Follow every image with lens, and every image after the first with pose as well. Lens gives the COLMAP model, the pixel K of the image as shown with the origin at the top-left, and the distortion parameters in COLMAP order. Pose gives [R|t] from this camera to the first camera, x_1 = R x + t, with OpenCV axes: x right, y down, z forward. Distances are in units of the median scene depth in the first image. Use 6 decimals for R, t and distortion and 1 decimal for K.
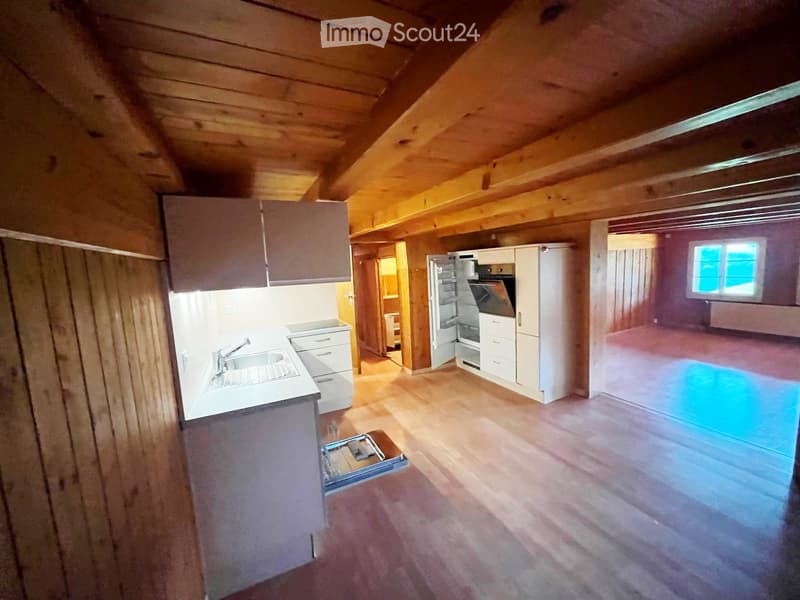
lens RADIAL K [[330.1, 0, 403.2], [0, 330.1, 298.6], [0, 0, 1]] dist [0.000345, 0.000024]
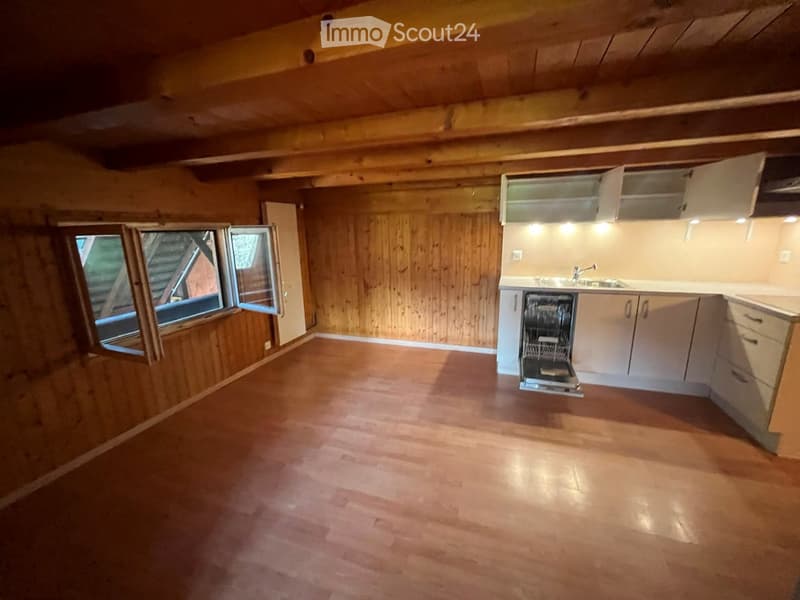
lens RADIAL K [[327.0, 0, 397.7], [0, 327.0, 304.5], [0, 0, 1]] dist [-0.001020, 0.000013]
pose [[-0.703301, 0.225721, -0.674106, 0.566246], [-0.021031, 0.941231, 0.337108, -0.089603], [0.710581, 0.251265, -0.657221, 0.743906]]
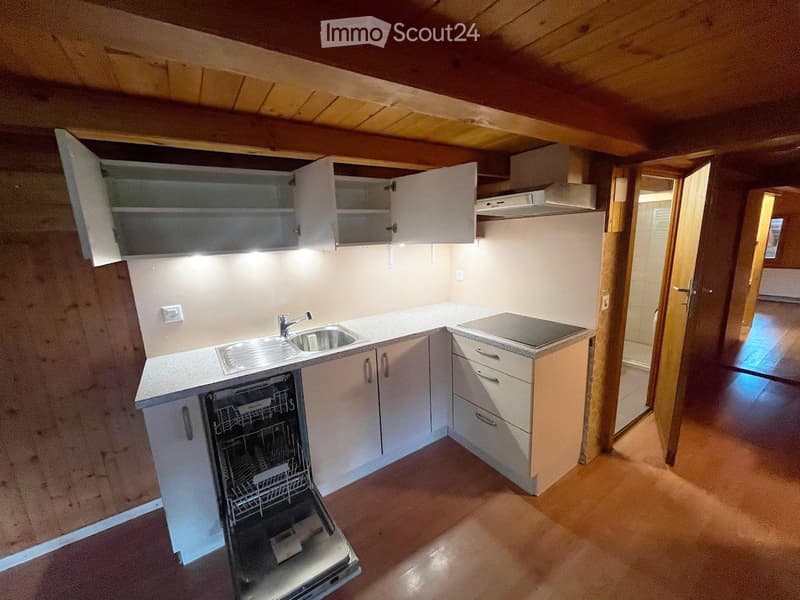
lens RADIAL K [[321.4, 0, 395.9], [0, 321.4, 299.1], [0, 0, 1]] dist [0.000923, 0.000073]
pose [[0.134869, 0.240969, -0.961116, 0.207879], [-0.076107, 0.969632, 0.232425, -0.074121], [0.987936, 0.041801, 0.149113, 0.609748]]
